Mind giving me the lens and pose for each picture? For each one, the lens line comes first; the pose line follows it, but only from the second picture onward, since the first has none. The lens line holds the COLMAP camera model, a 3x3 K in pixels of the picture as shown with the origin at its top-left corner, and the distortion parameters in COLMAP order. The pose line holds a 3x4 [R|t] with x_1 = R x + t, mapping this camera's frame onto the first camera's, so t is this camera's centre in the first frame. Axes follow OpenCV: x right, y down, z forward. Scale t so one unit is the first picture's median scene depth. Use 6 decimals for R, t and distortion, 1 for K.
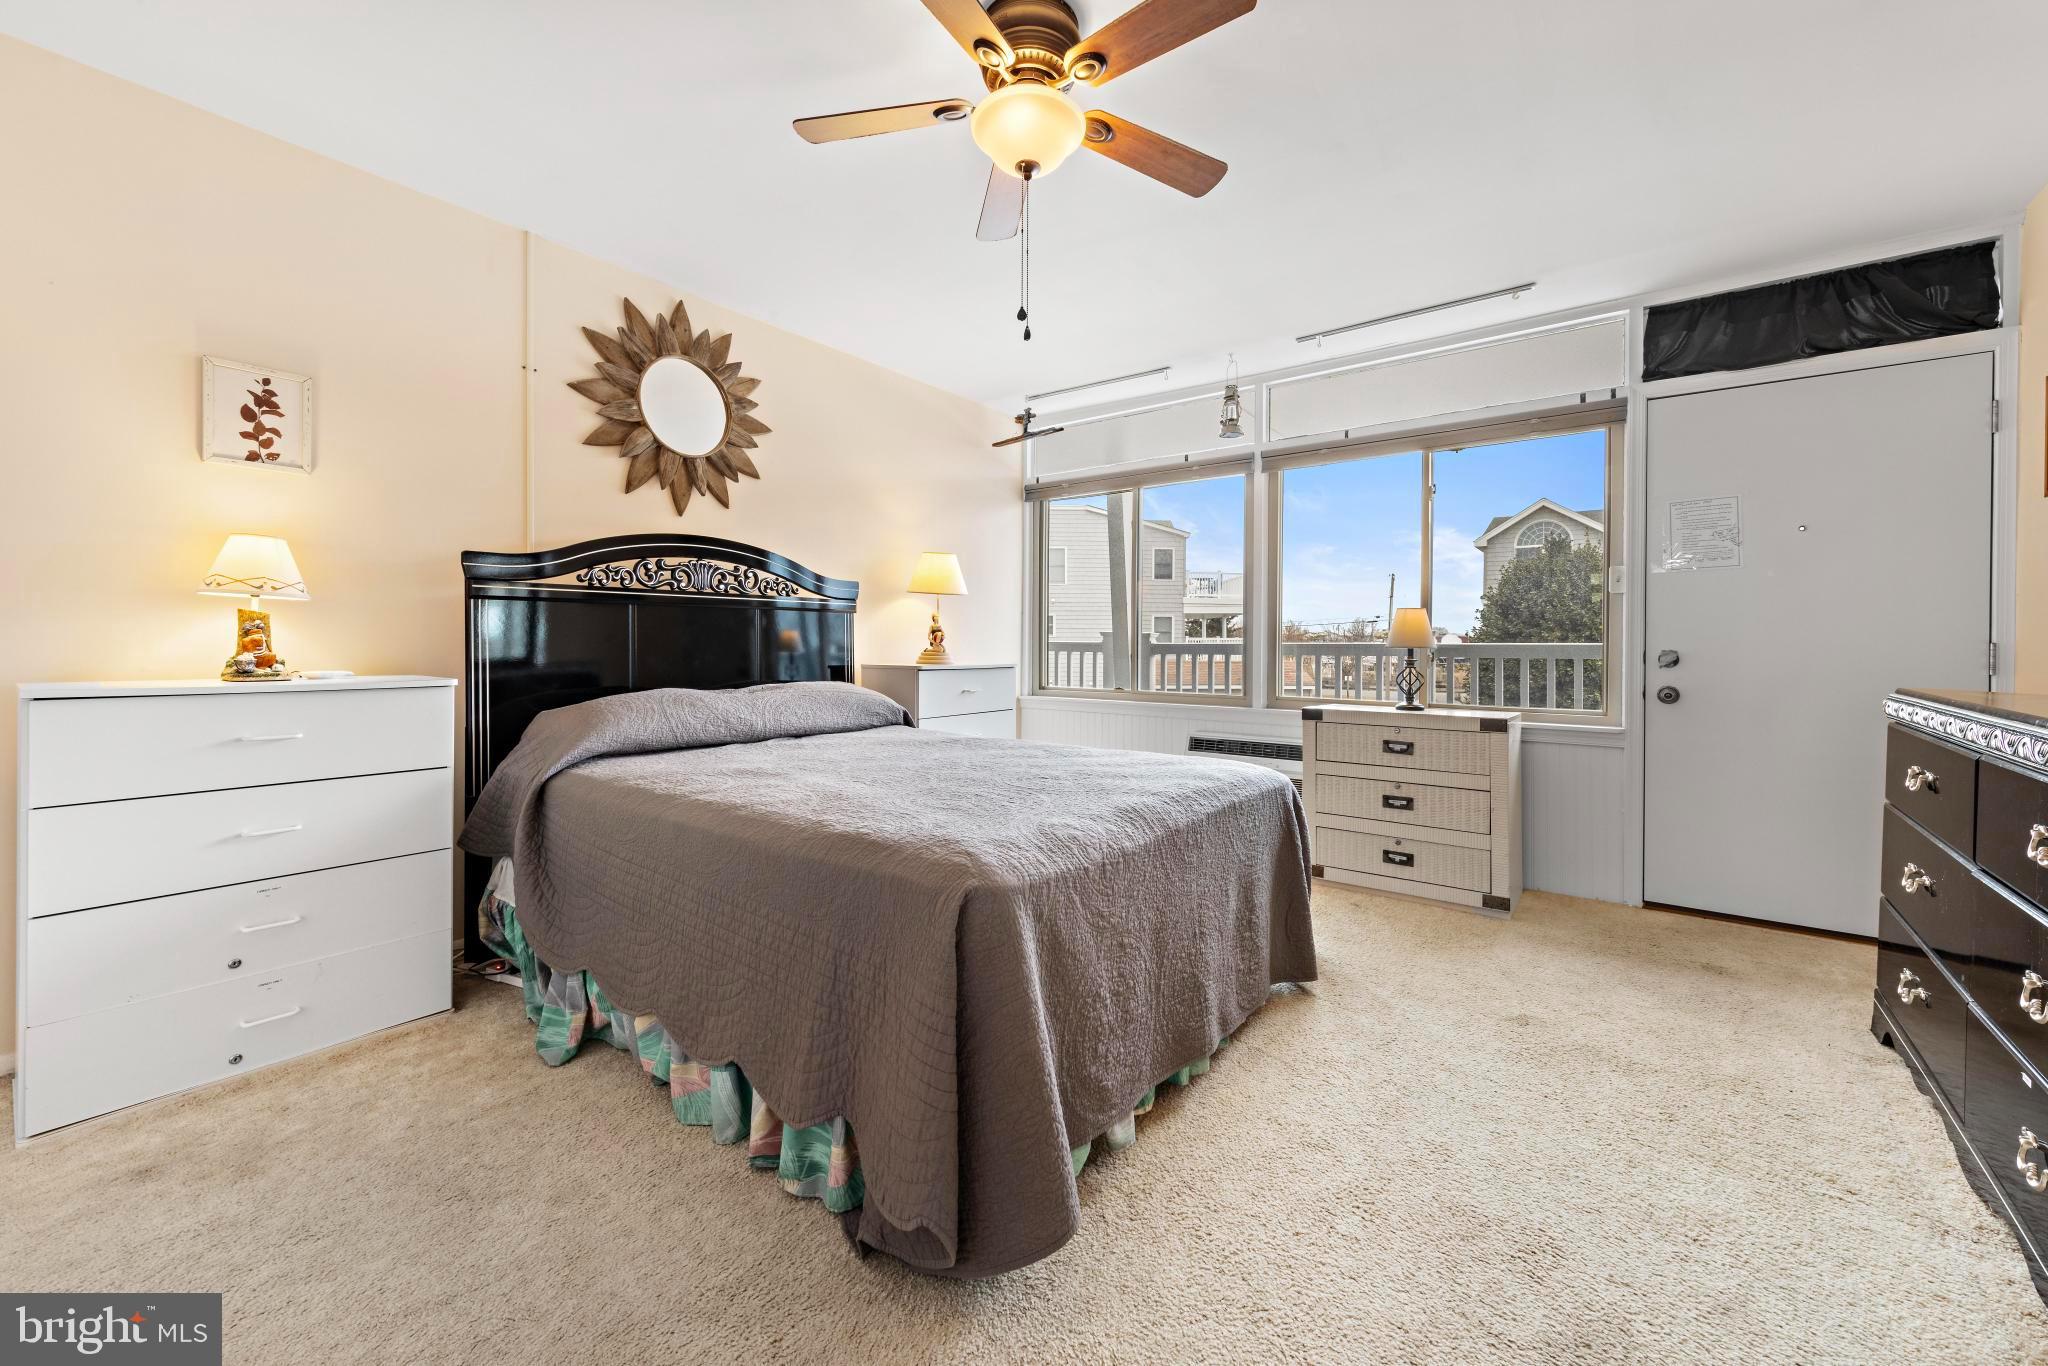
lens RADIAL K [[797.0, 0, 1026.4], [0, 797.0, 640.7], [0, 0, 1]] dist [0.002469, 0.000221]
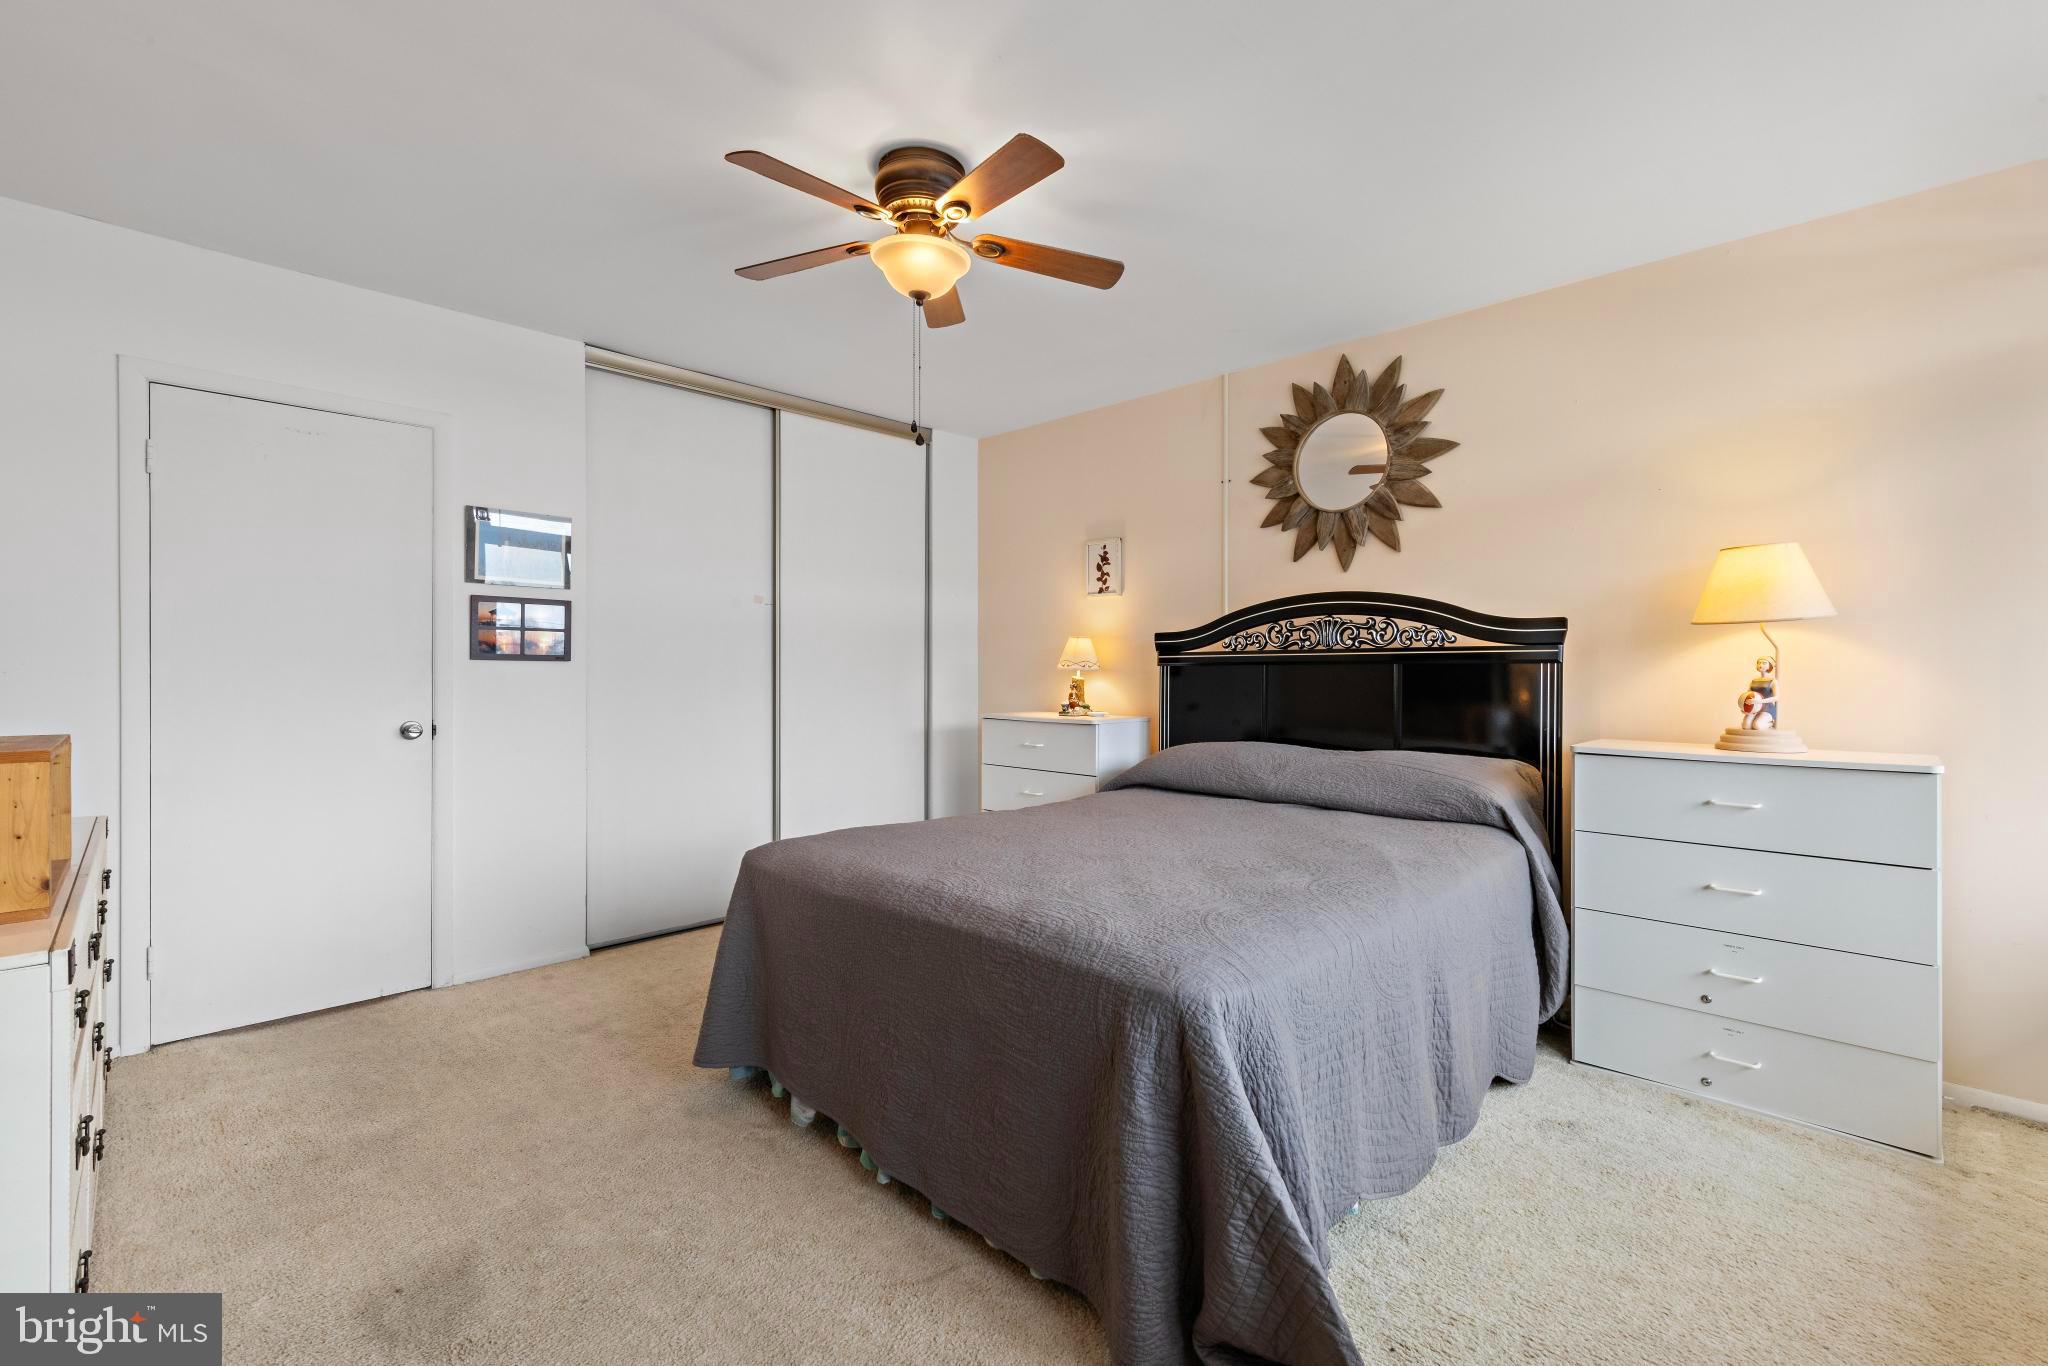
lens RADIAL K [[874.0, 0, 1028.8], [0, 874.0, 682.9], [0, 0, 1]] dist [-0.000255, -0.000057]
pose [[-0.114241, 0.003762, -0.993446, 0.729181], [-0.004451, 0.999981, 0.004298, -0.022772], [0.993443, 0.004913, -0.114222, 0.778608]]
